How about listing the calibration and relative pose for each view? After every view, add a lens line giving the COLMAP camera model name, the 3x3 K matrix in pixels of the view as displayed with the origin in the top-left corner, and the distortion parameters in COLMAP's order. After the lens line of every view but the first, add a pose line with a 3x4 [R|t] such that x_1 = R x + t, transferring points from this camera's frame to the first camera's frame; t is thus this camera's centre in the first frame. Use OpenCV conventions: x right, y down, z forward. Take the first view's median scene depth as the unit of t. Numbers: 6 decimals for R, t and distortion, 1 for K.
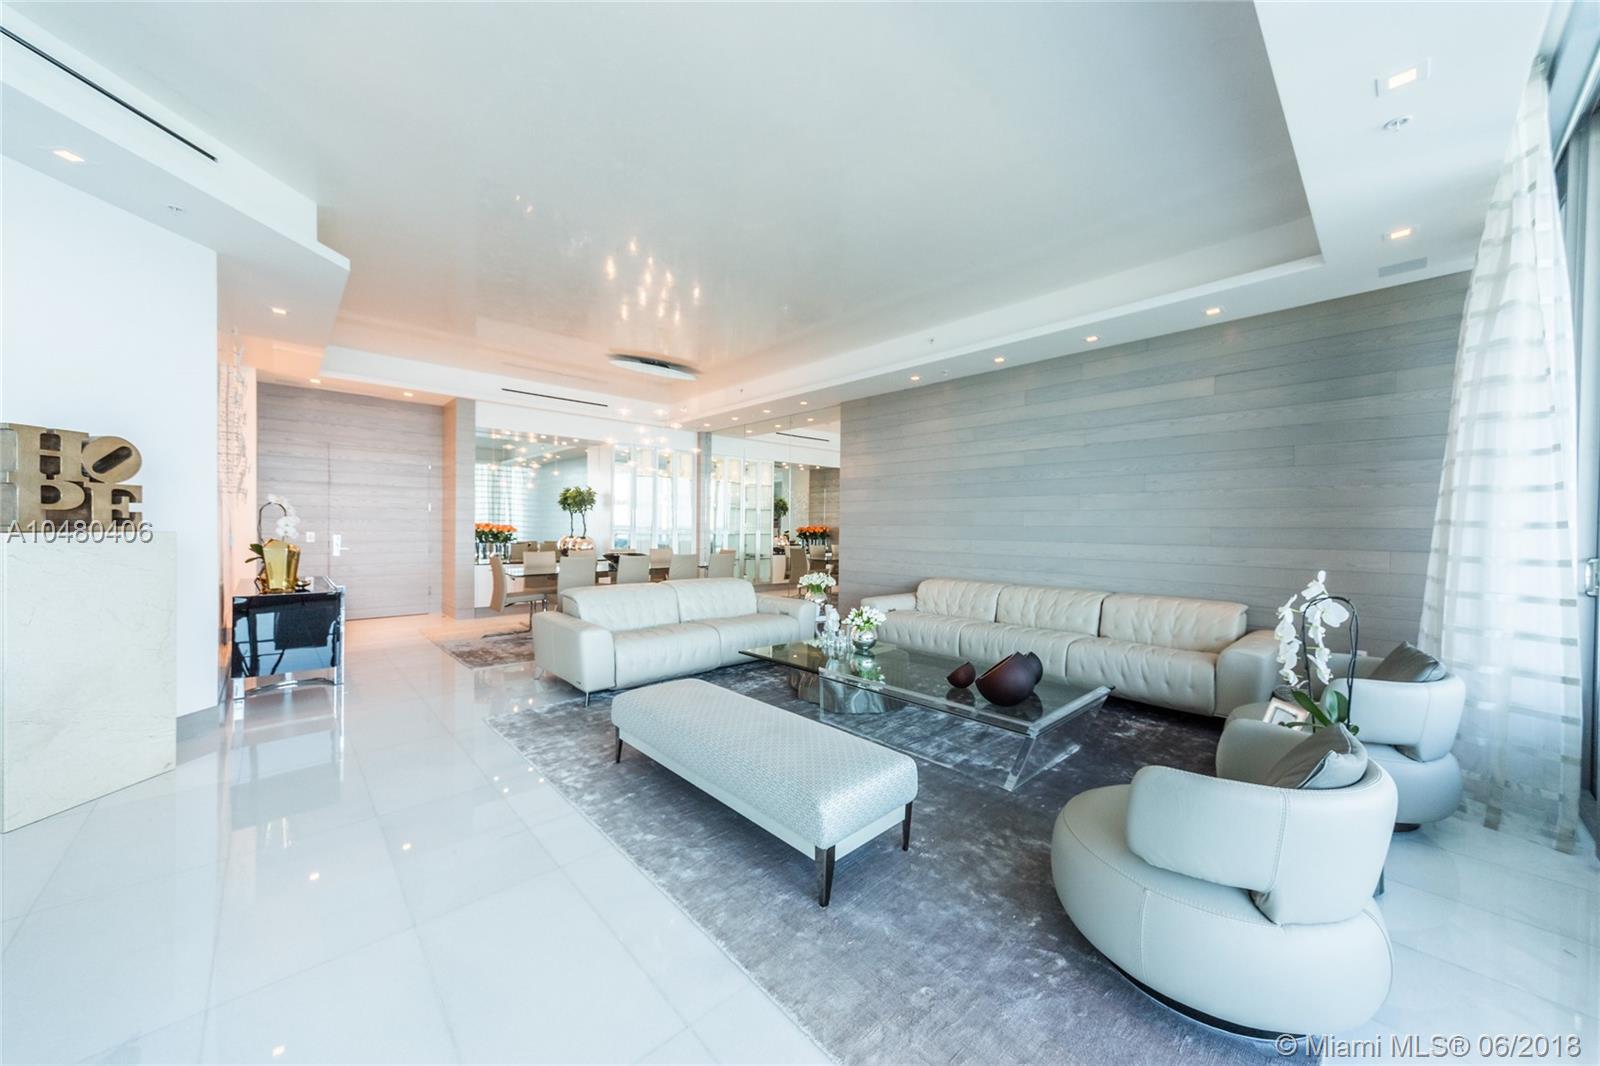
lens RADIAL K [[556.6, 0, 796.2], [0, 556.6, 528.8], [0, 0, 1]] dist [0.003609, 0.000536]
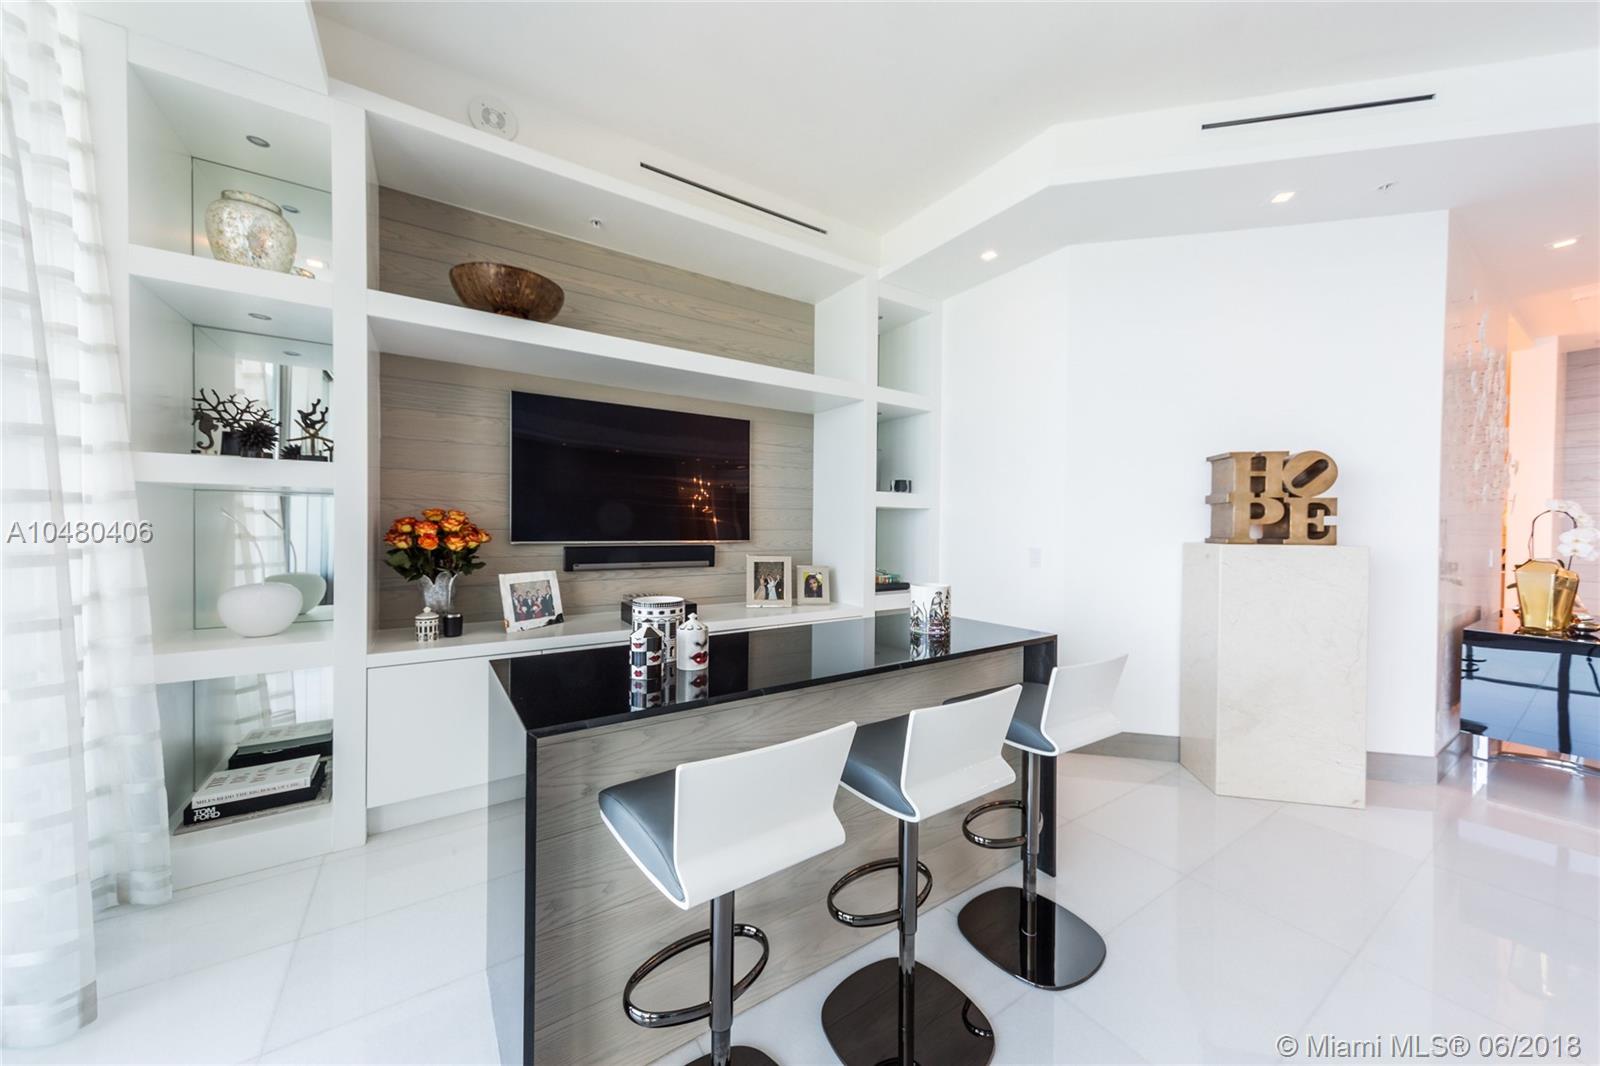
lens RADIAL K [[556.6, 0, 797.5], [0, 556.6, 535.0], [0, 0, 1]] dist [0.003609, 0.000536]
pose [[-0.175081, 0.002304, -0.984551, -0.065799], [-0.016214, 0.999855, 0.005223, -0.003363], [0.984420, 0.016878, -0.175019, 0.268812]]
